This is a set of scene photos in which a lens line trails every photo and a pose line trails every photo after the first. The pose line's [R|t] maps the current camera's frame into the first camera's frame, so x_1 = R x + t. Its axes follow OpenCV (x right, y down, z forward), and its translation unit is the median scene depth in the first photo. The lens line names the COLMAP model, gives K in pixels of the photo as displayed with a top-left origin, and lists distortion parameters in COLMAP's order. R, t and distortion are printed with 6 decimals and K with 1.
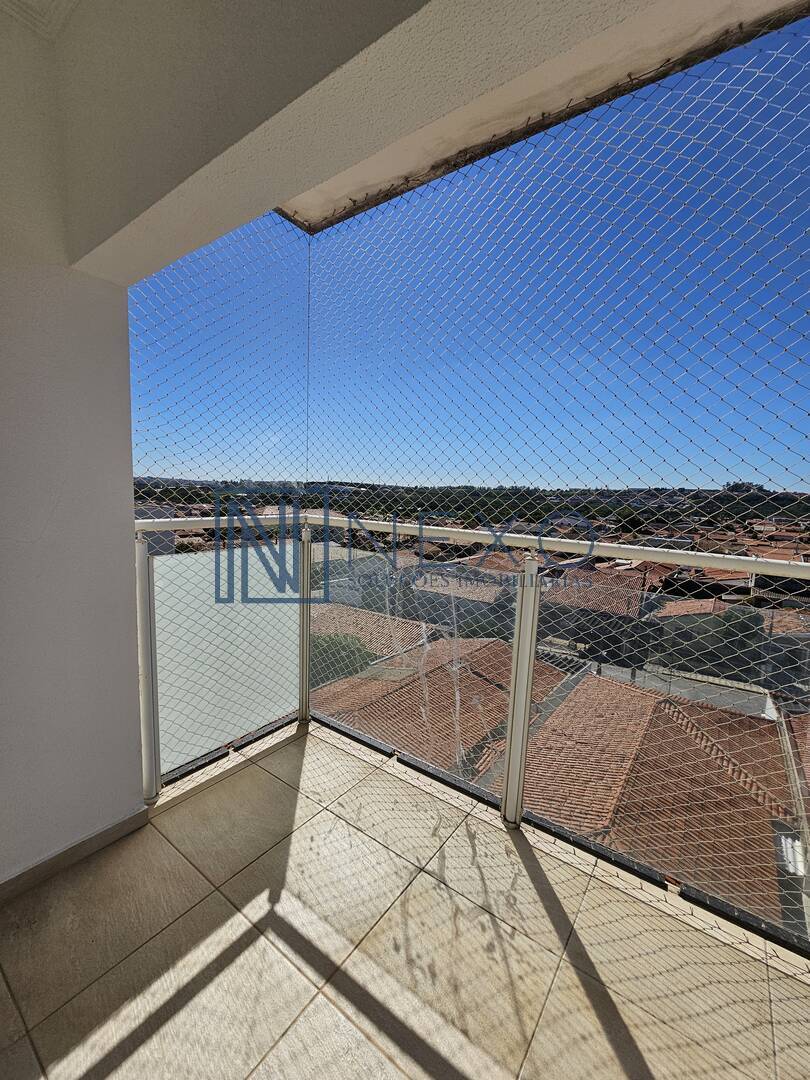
lens RADIAL K [[442.5, 0, 404.6], [0, 442.5, 540.6], [0, 0, 1]] dist [-0.009241, 0.002662]
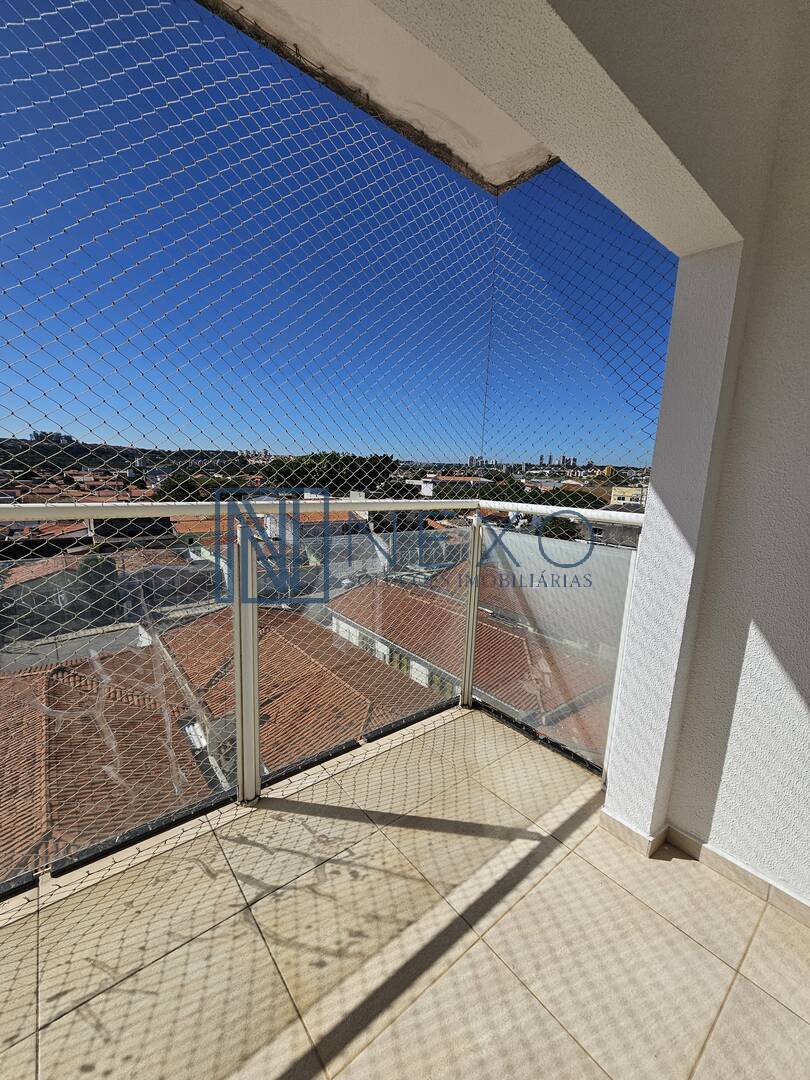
lens RADIAL K [[442.5, 0, 403.5], [0, 442.5, 540.8], [0, 0, 1]] dist [-0.009241, 0.002662]
pose [[0.260050, -0.182468, 0.948198, -0.613001], [0.077329, 0.982764, 0.167912, -0.068947], [-0.962494, 0.029658, 0.269678, 0.510514]]
